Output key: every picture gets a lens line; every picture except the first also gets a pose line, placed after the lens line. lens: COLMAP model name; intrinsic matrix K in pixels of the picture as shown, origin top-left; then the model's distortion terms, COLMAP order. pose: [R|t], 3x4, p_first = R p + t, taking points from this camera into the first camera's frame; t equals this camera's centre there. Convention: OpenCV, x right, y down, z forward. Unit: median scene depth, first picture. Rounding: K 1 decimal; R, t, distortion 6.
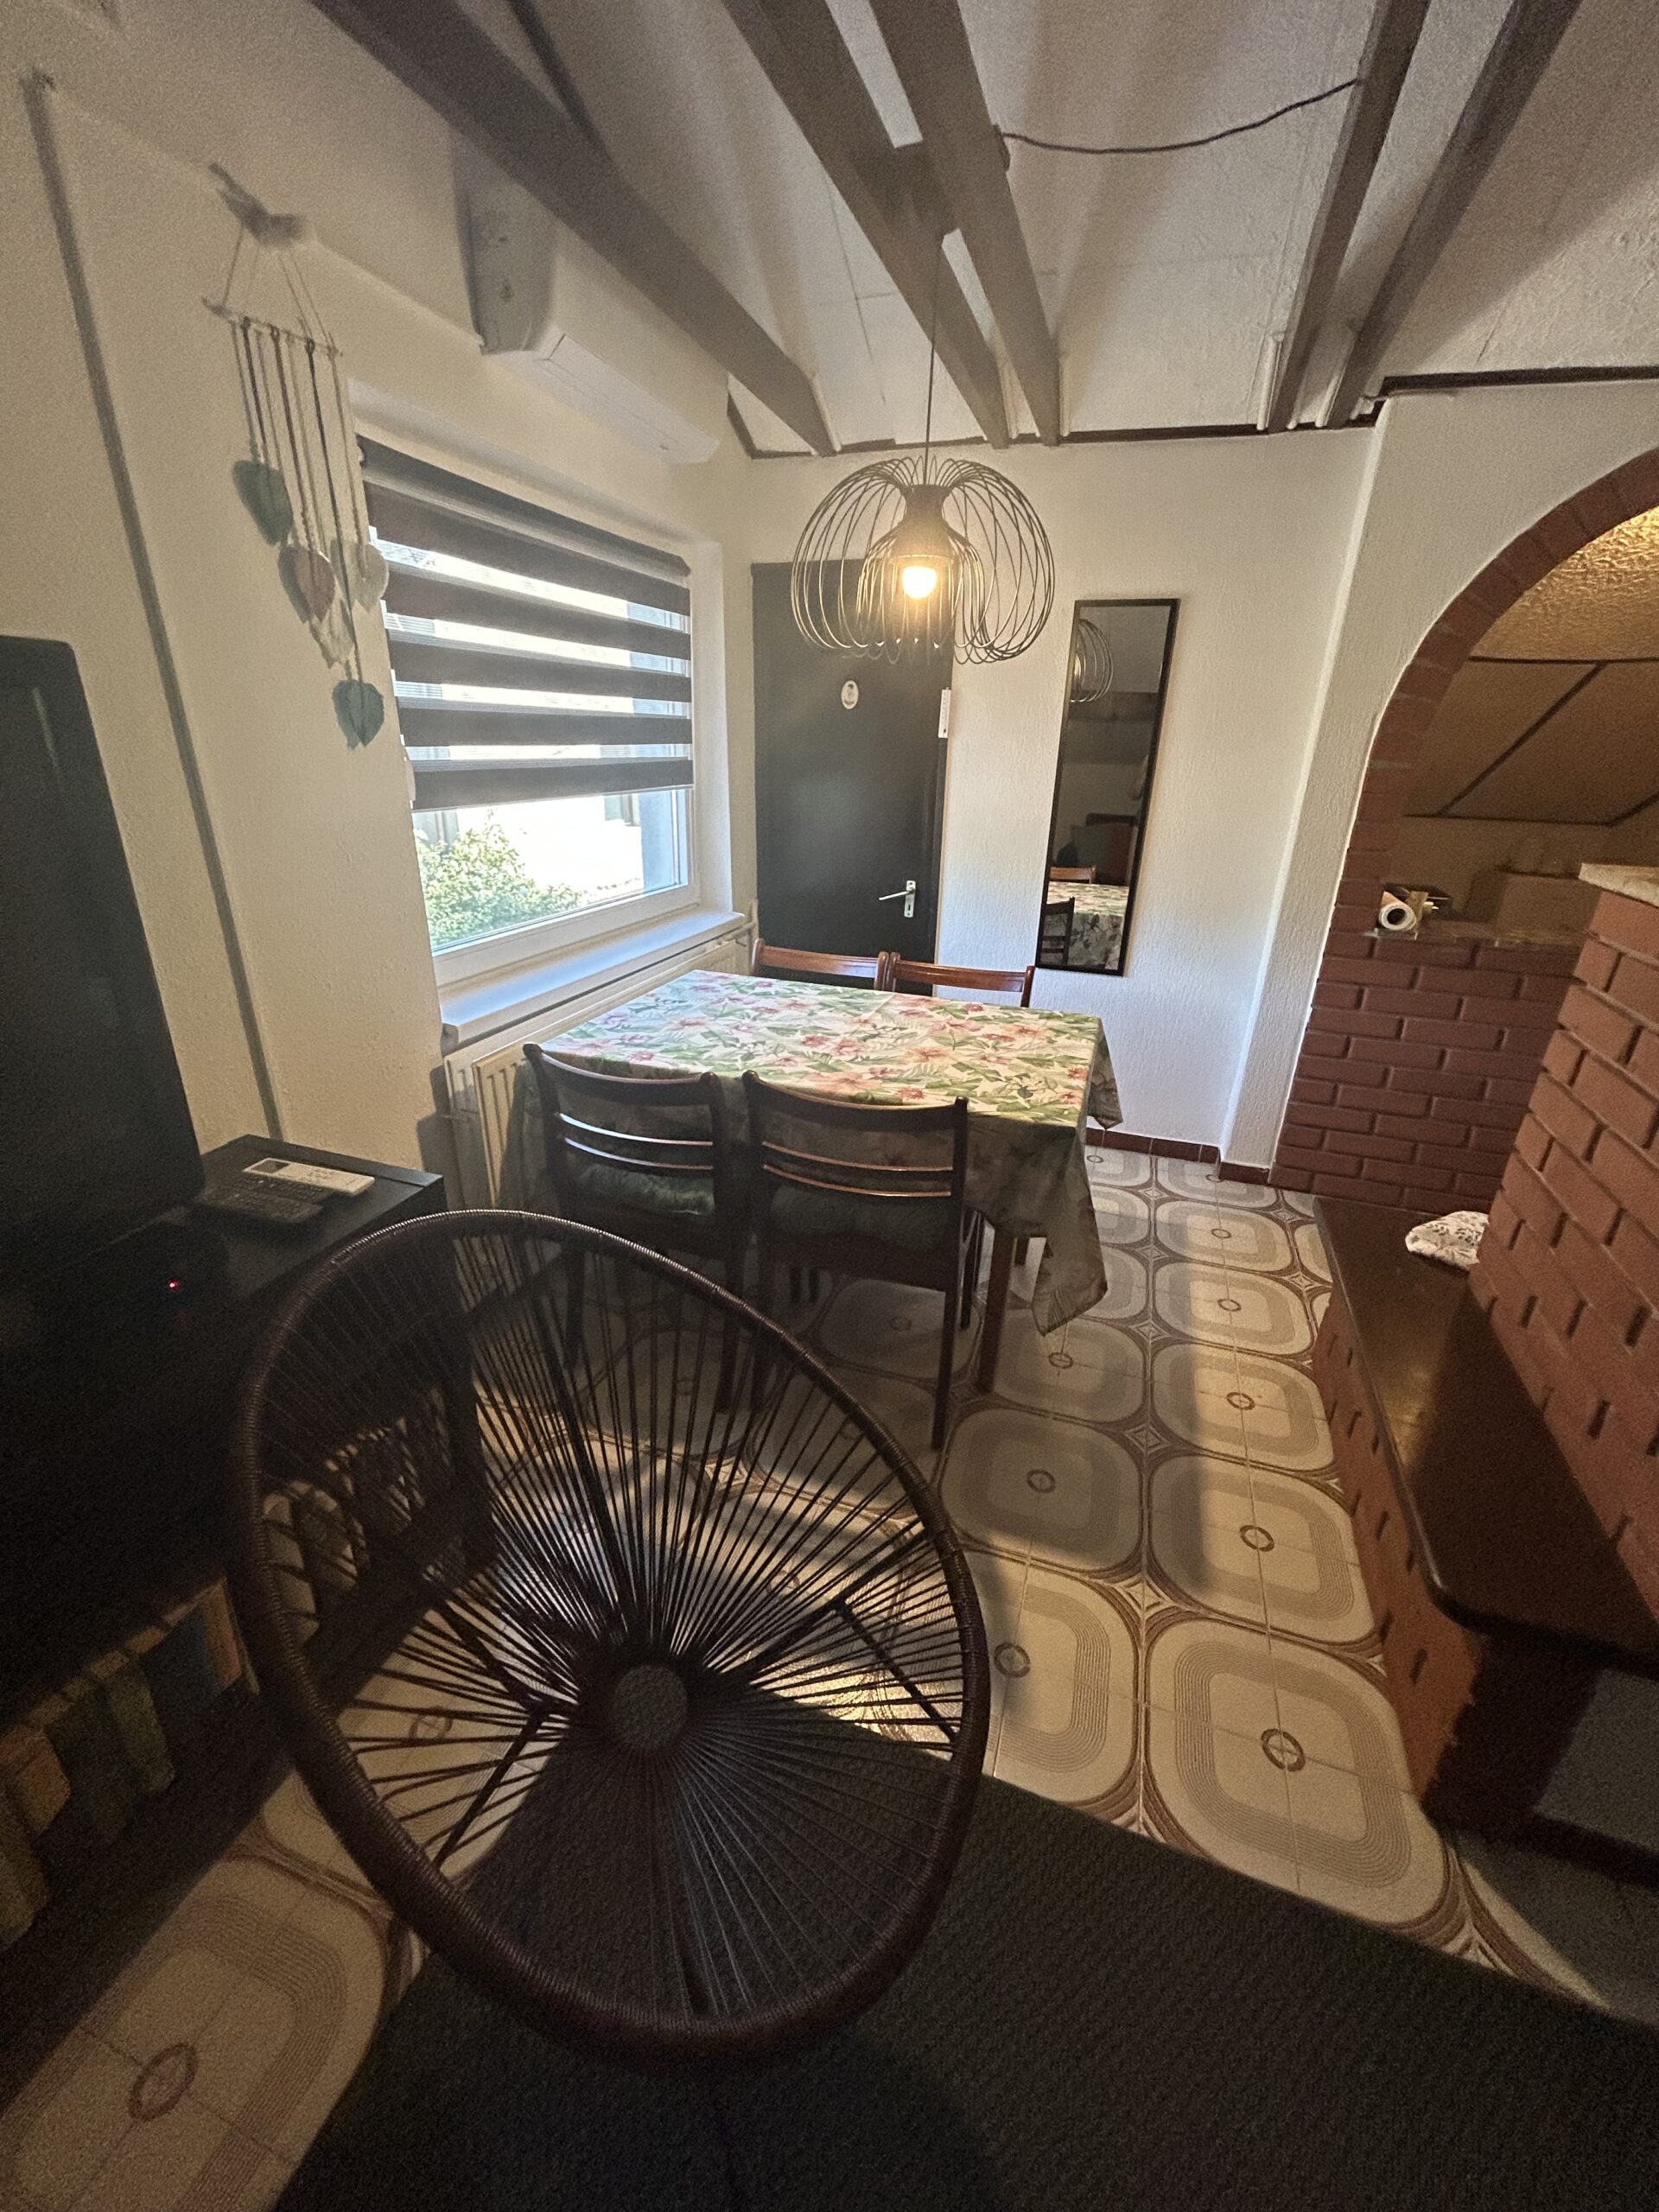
lens RADIAL K [[919.3, 0, 838.9], [0, 919.3, 1078.5], [0, 0, 1]] dist [-0.016732, 0.017985]
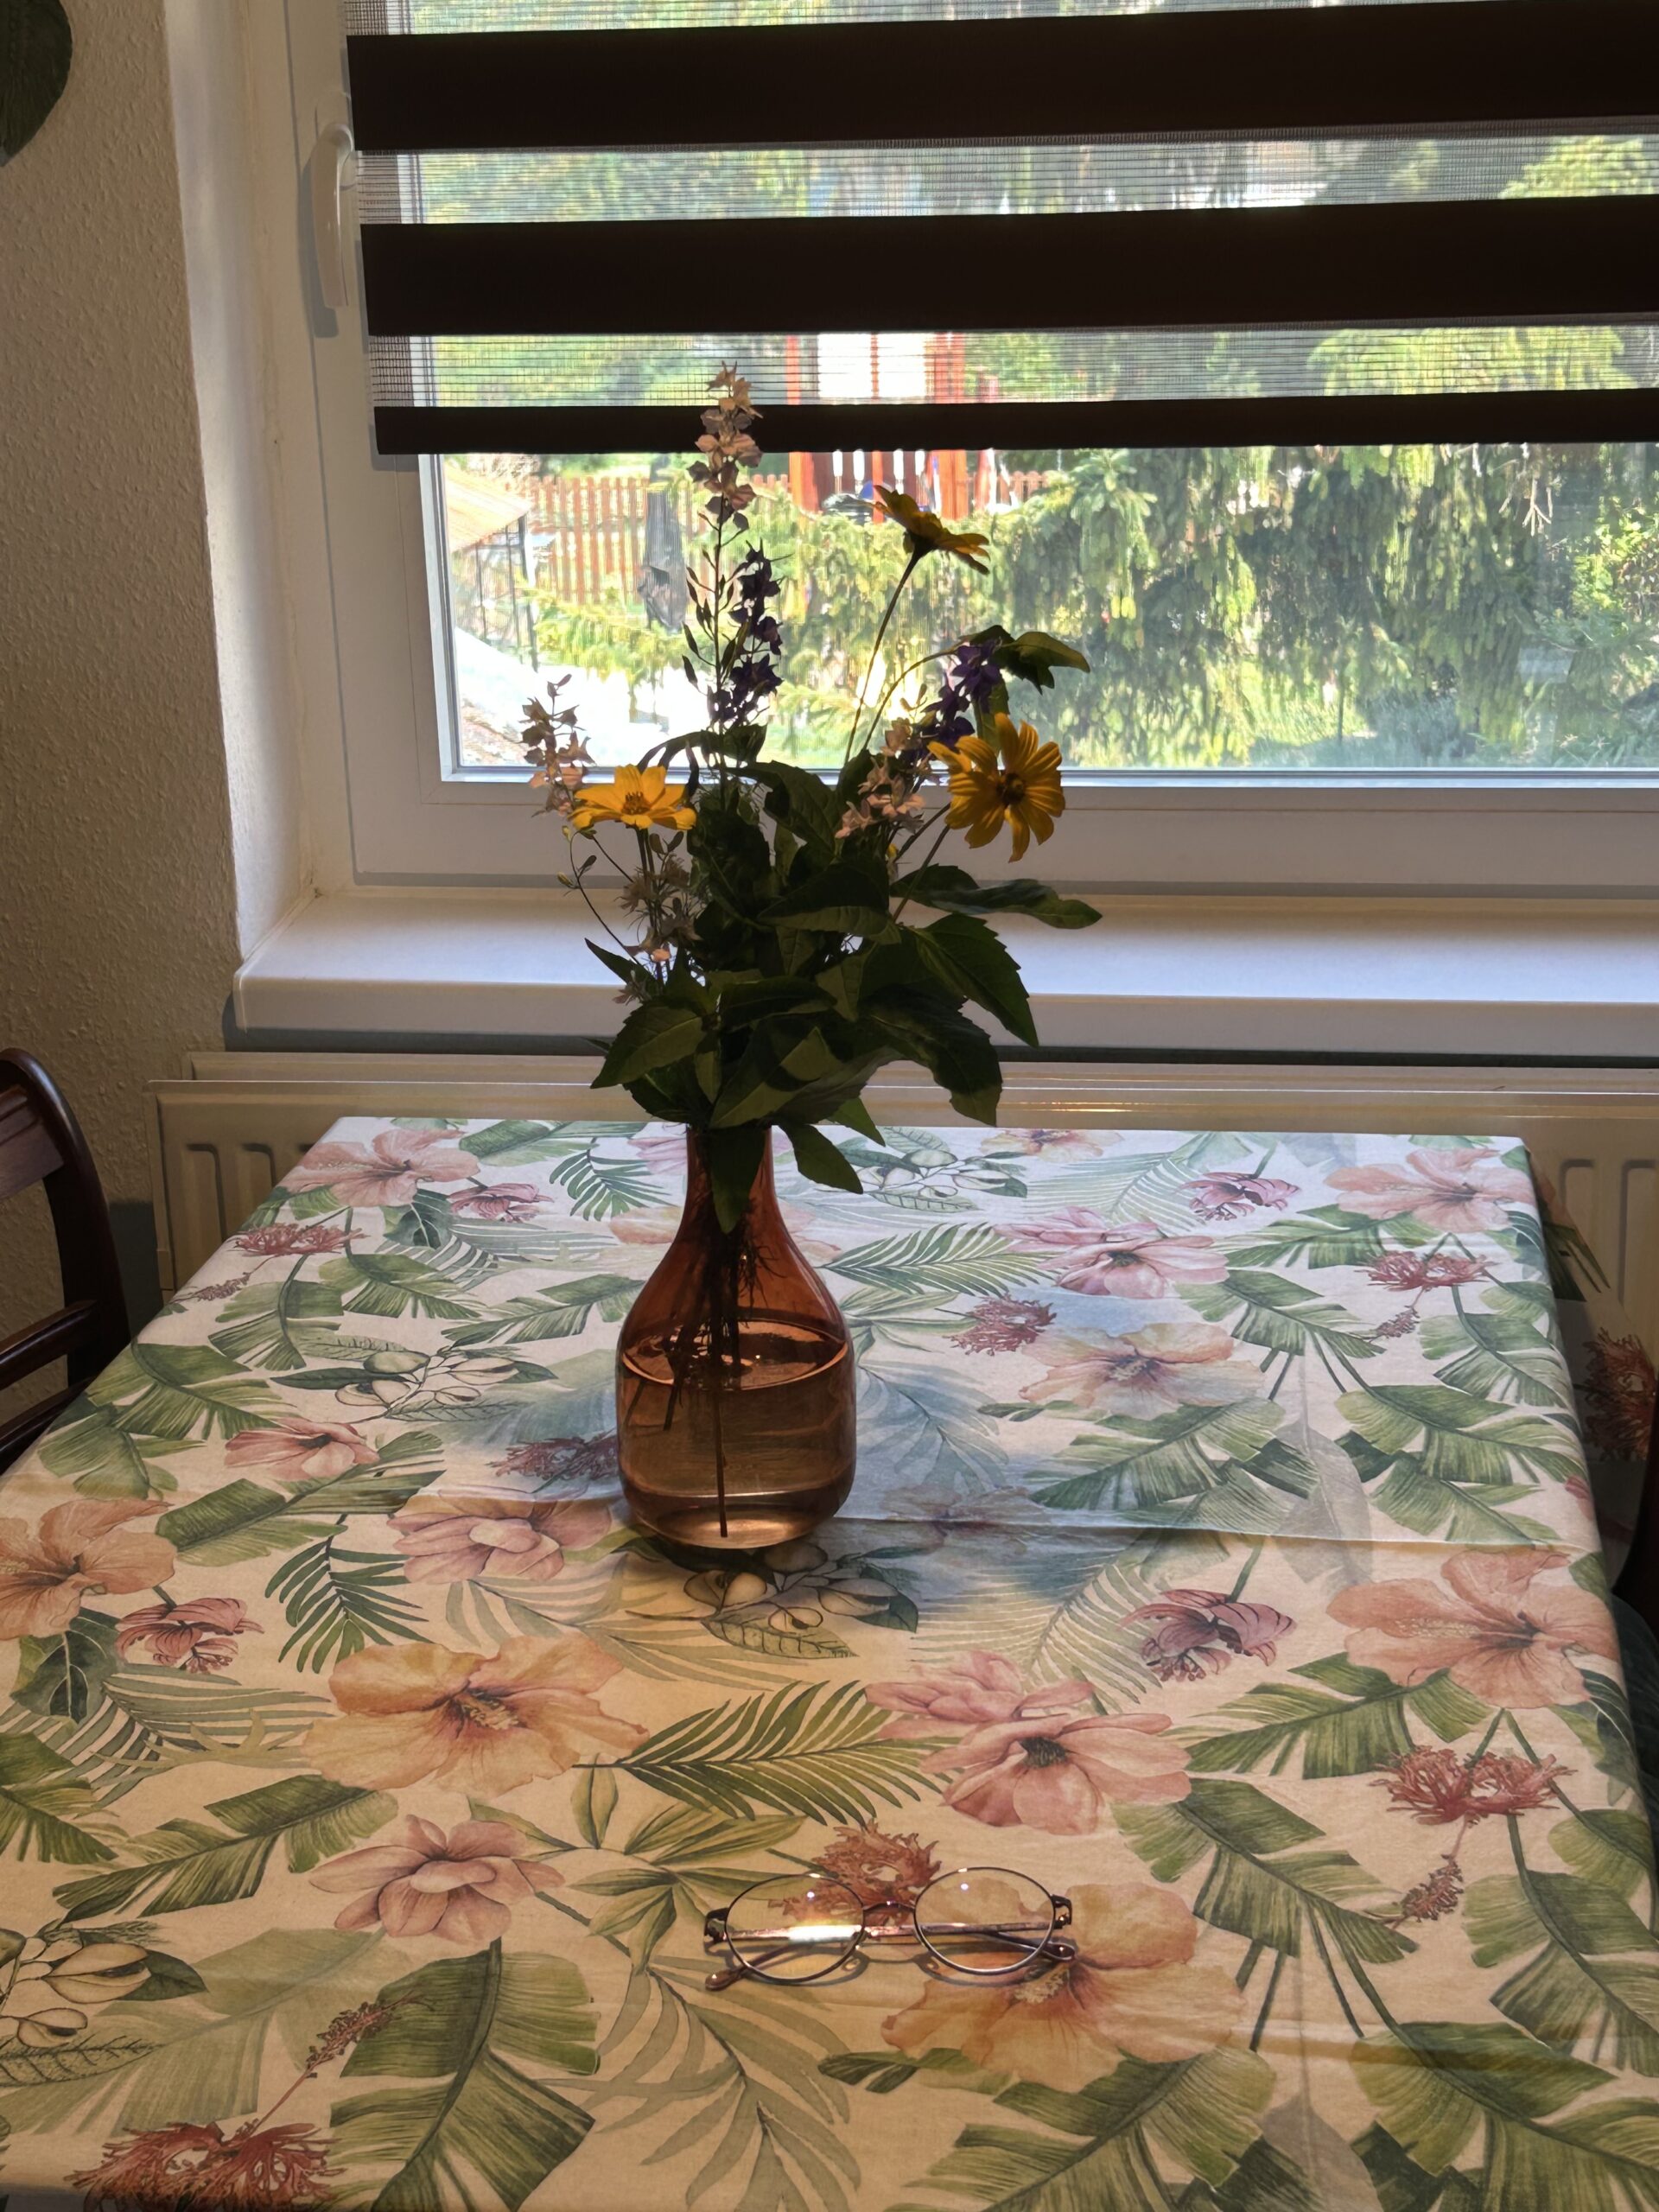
lens RADIAL K [[3307.3, 0, 829.5], [0, 3307.3, 1106.0], [0, 0, 1]] dist [0.194360, -1.105584]
pose [[0.180121, 0.270461, -0.945731, 0.762630], [-0.315858, 0.926443, 0.204787, -0.320742], [0.931553, 0.261831, 0.252299, 0.882596]]
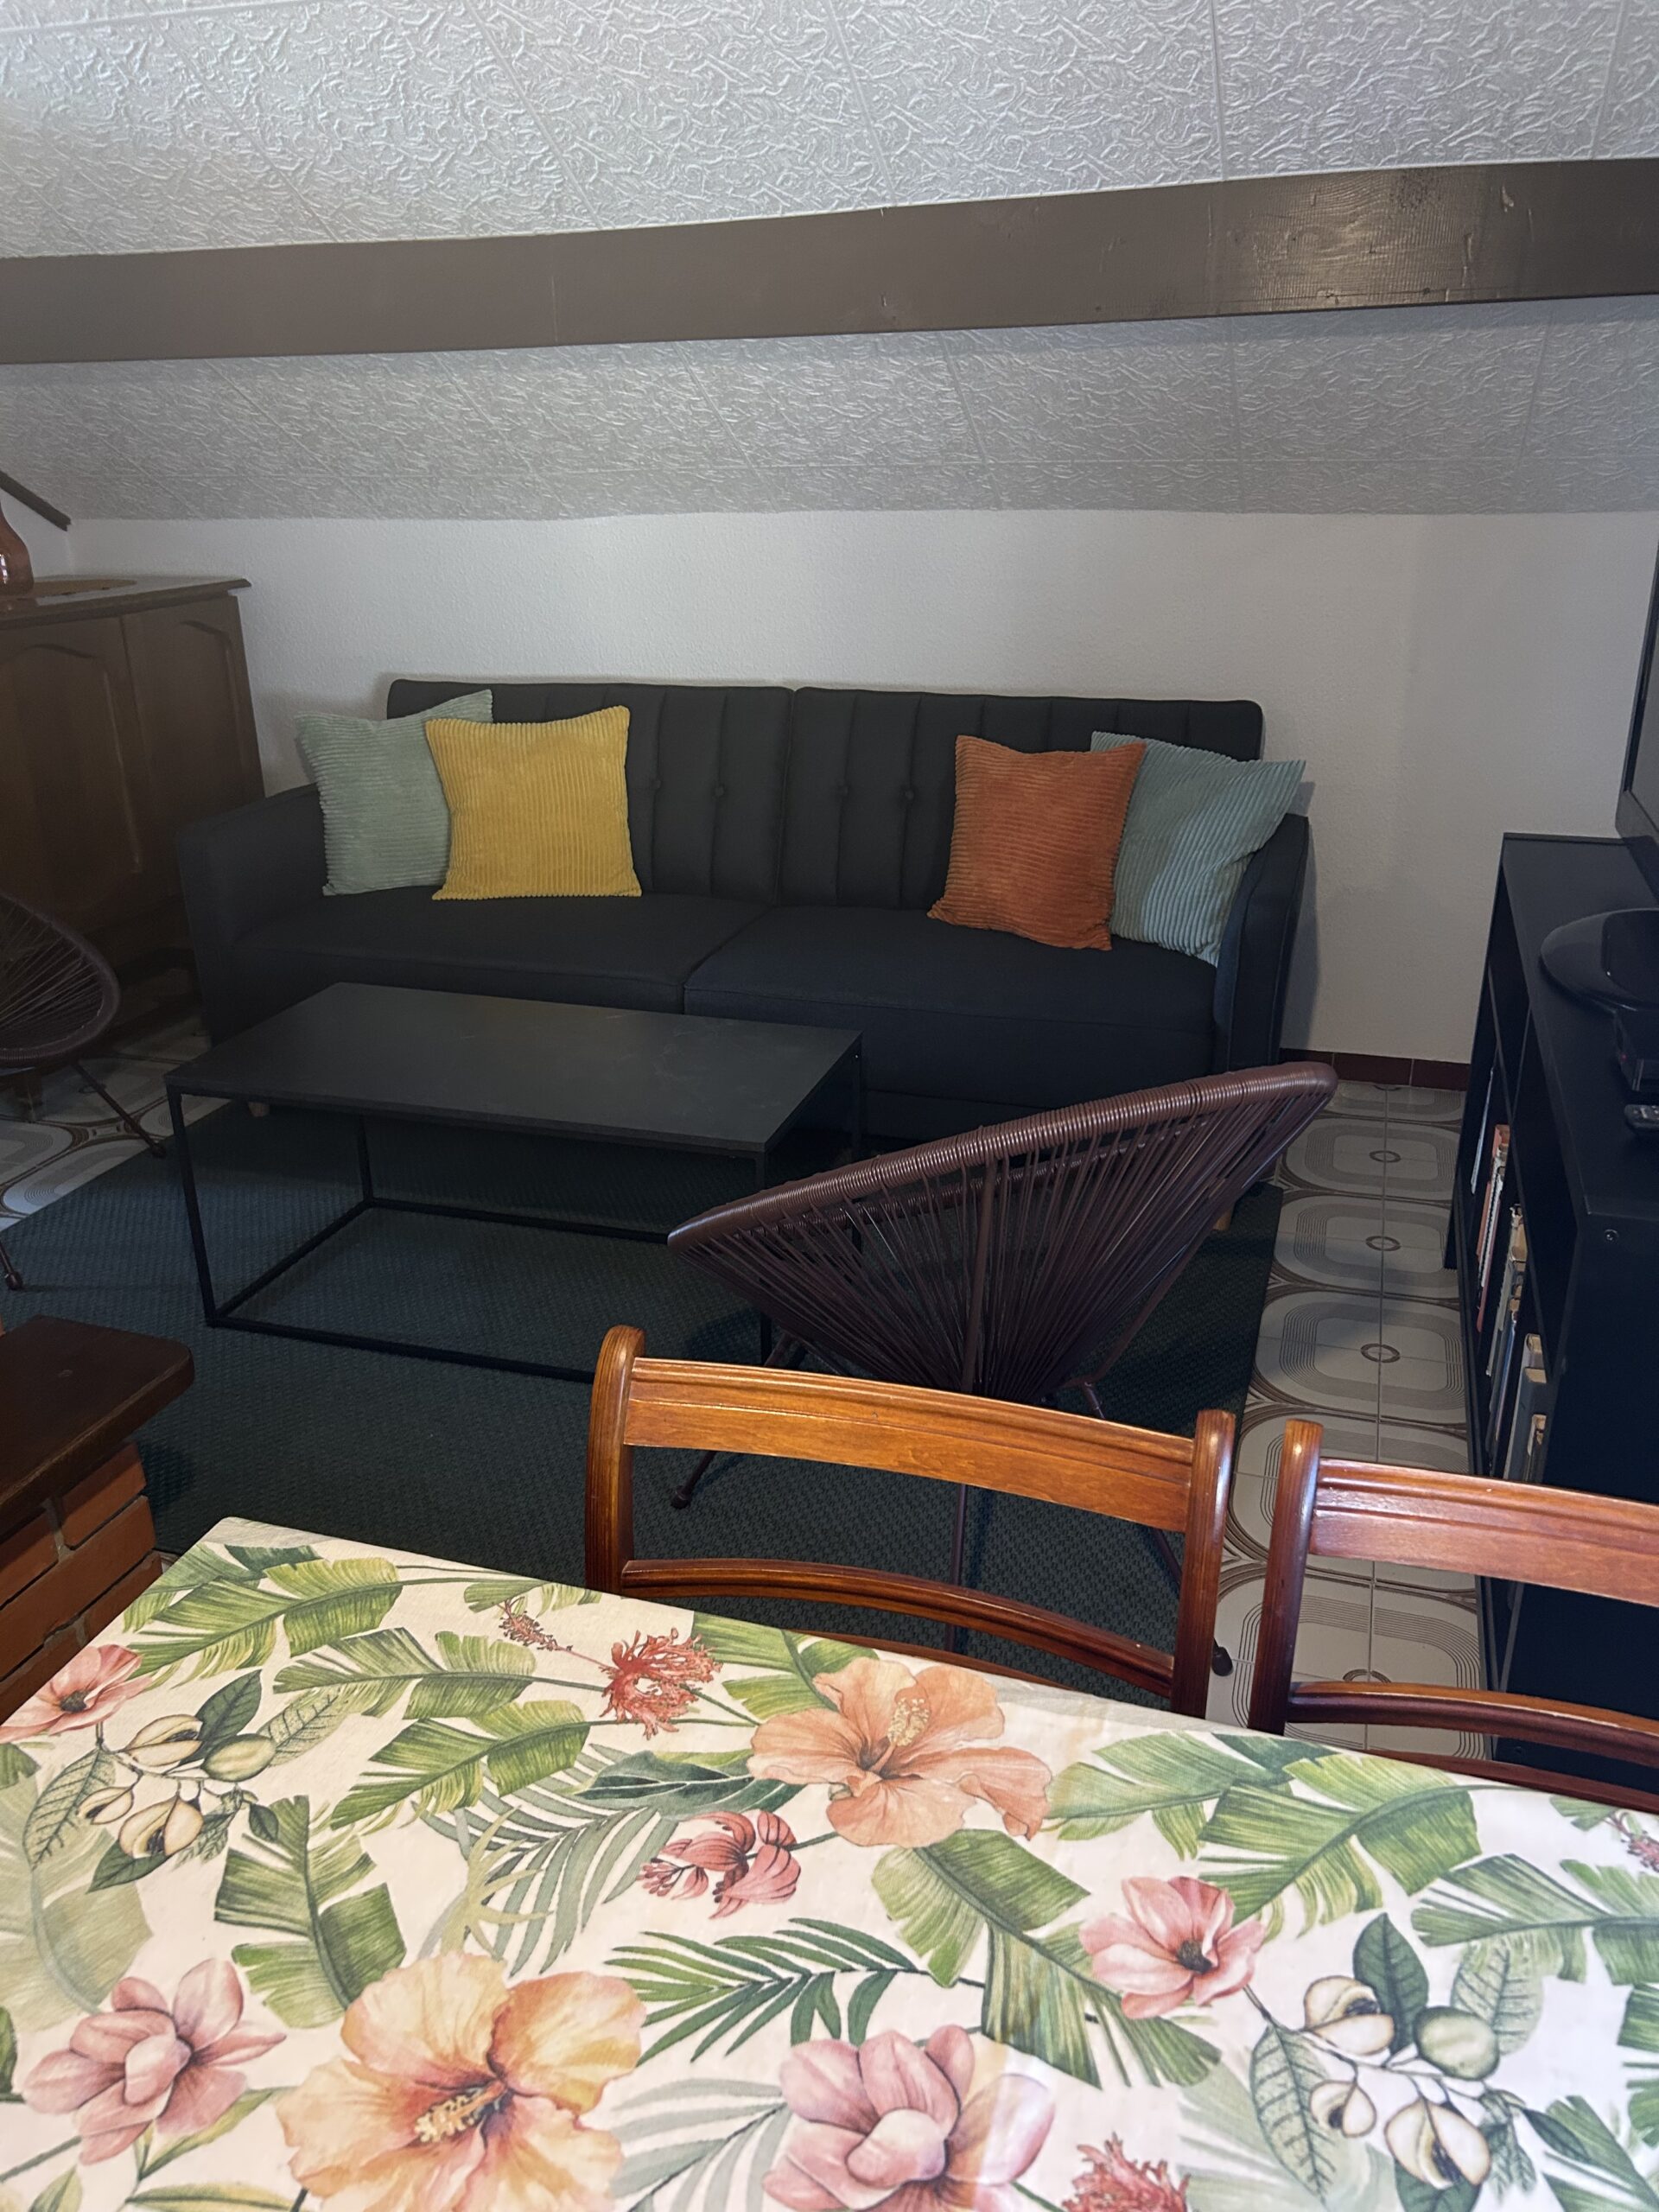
lens RADIAL K [[1697.5, 0, 829.5], [0, 1697.5, 1106.0], [0, 0, 1]] dist [0.025495, -0.035357]
pose [[-0.999548, 0.003598, -0.029844, 0.036028], [-0.017019, 0.750607, 0.660530, -0.416283], [0.024778, 0.660739, -0.750207, 1.158283]]
